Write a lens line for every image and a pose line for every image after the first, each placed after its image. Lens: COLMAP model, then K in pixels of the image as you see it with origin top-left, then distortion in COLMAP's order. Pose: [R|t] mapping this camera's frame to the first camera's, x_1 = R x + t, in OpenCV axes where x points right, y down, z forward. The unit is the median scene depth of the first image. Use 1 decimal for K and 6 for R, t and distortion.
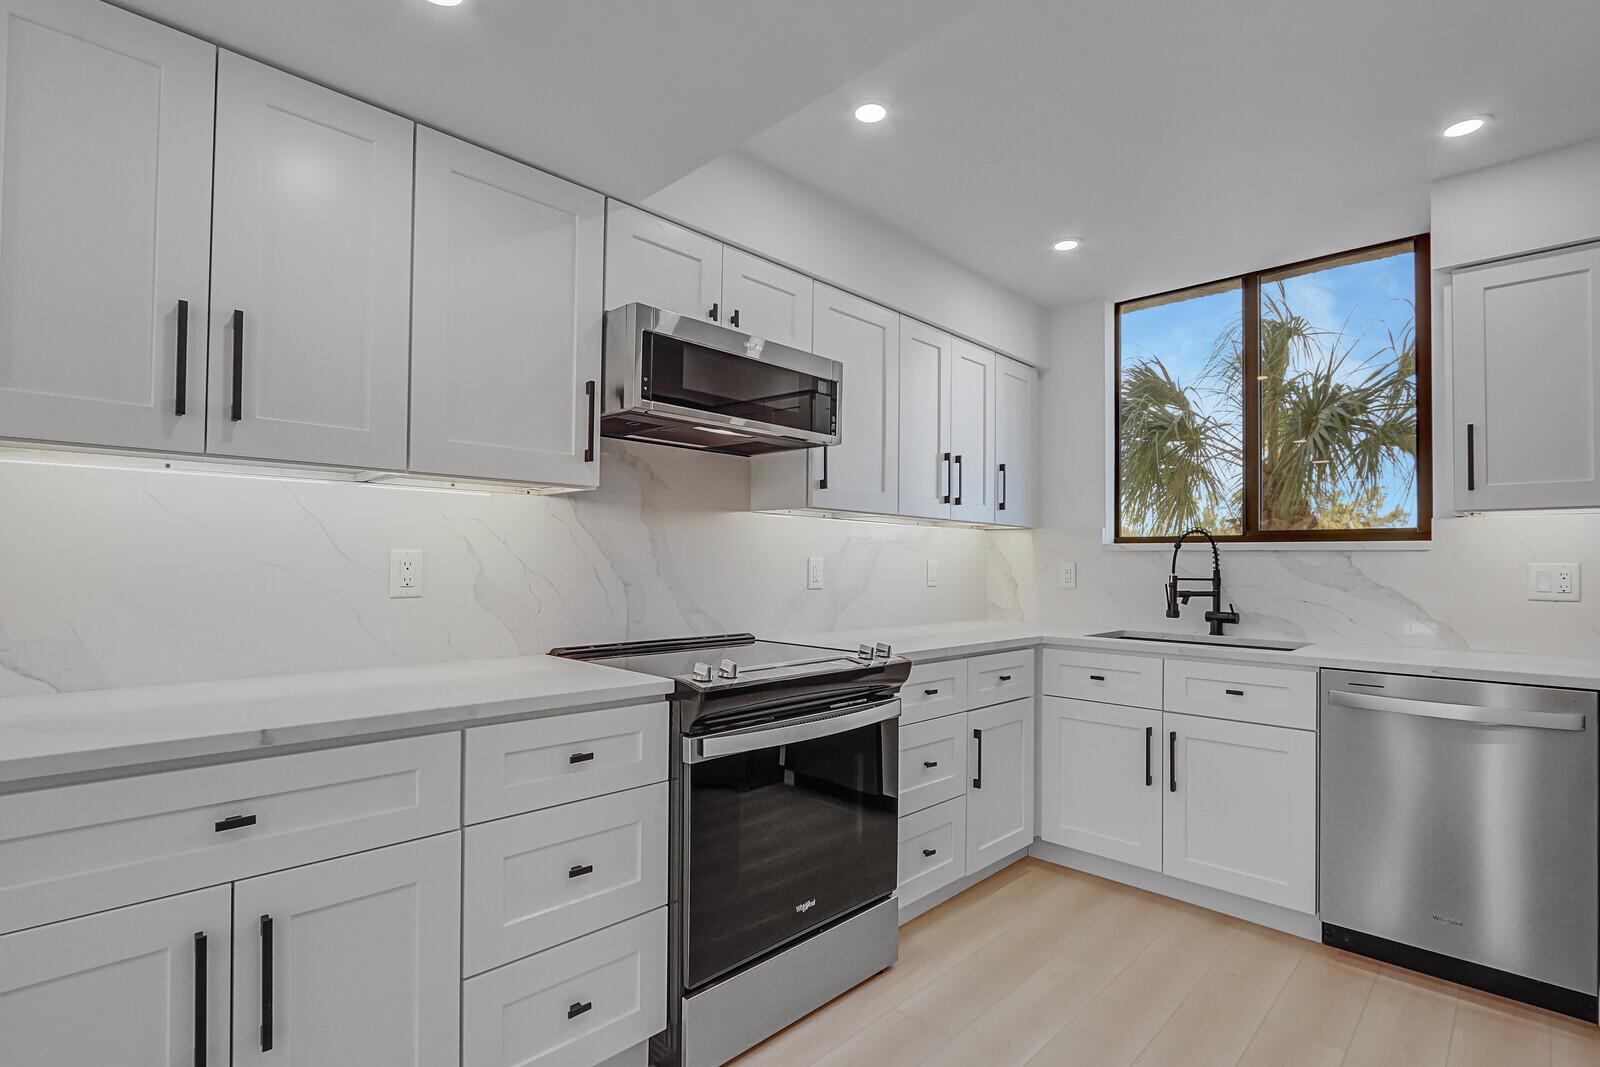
lens RADIAL K [[764.3, 0, 828.4], [0, 764.3, 561.6], [0, 0, 1]] dist [-0.020945, 0.000576]
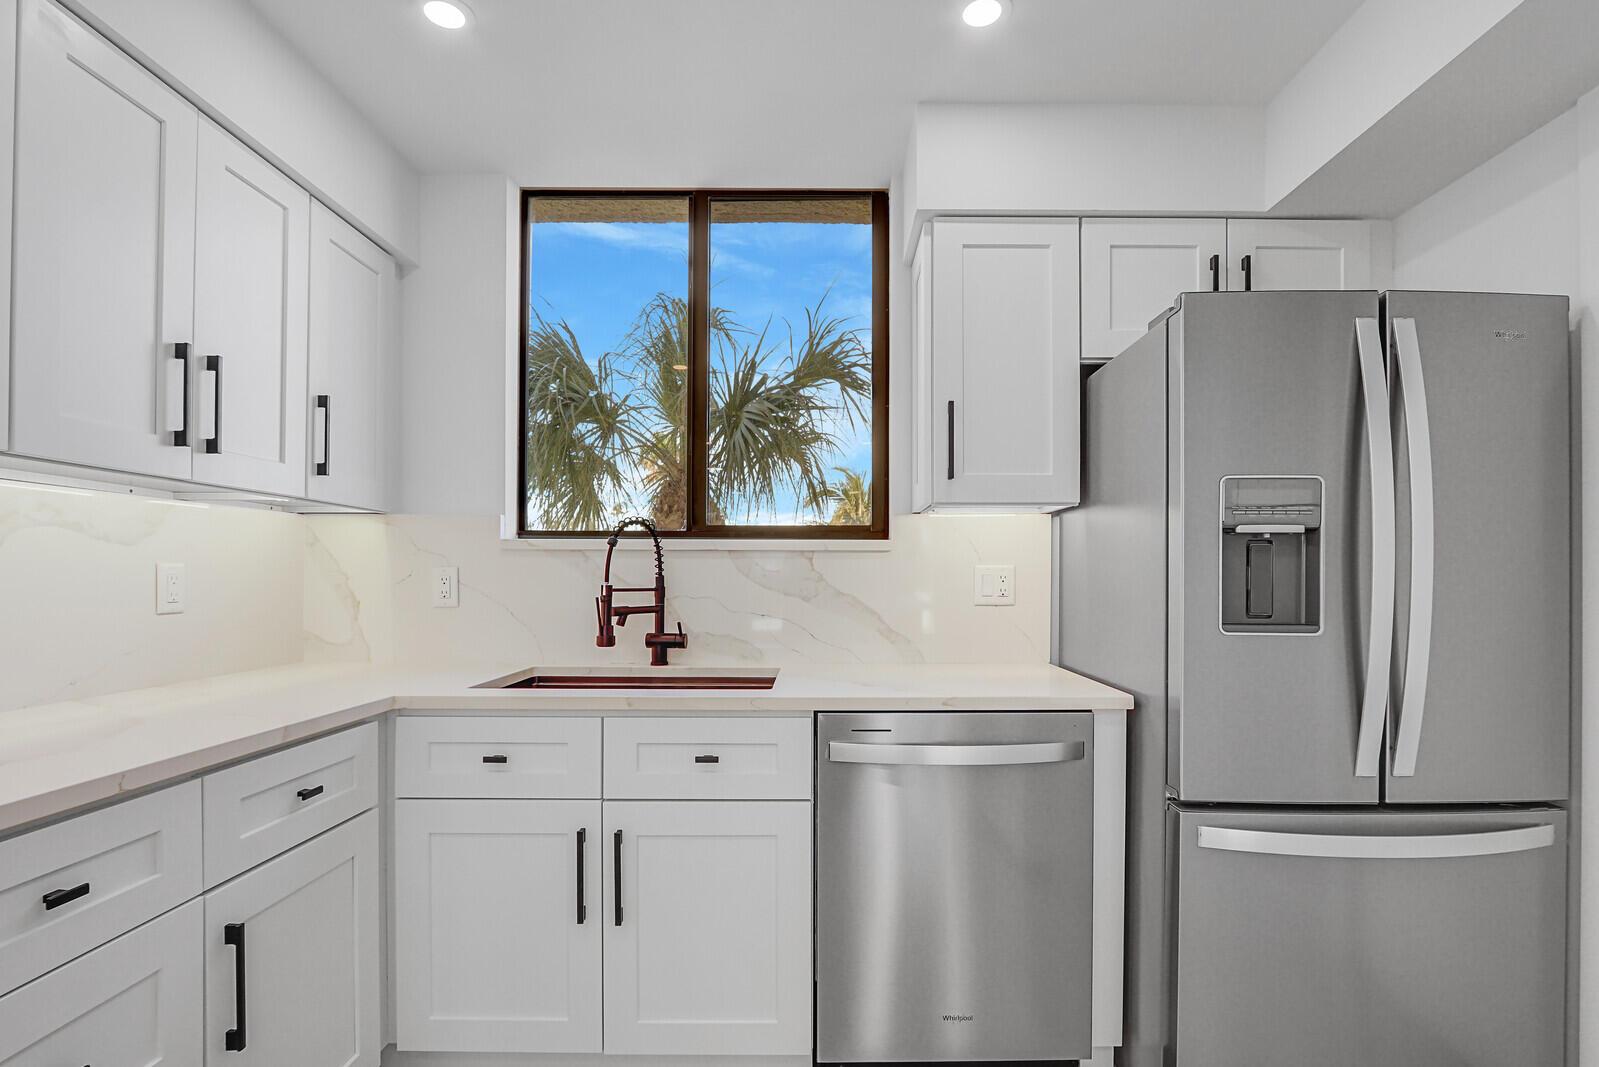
lens RADIAL K [[763.8, 0, 827.9], [0, 763.8, 561.6], [0, 0, 1]] dist [-0.020945, 0.000576]
pose [[0.726662, 0.002378, 0.686991, 0.123633], [0.004717, 0.999953, -0.008451, 0.003608], [-0.686979, 0.009381, 0.726617, 0.358558]]
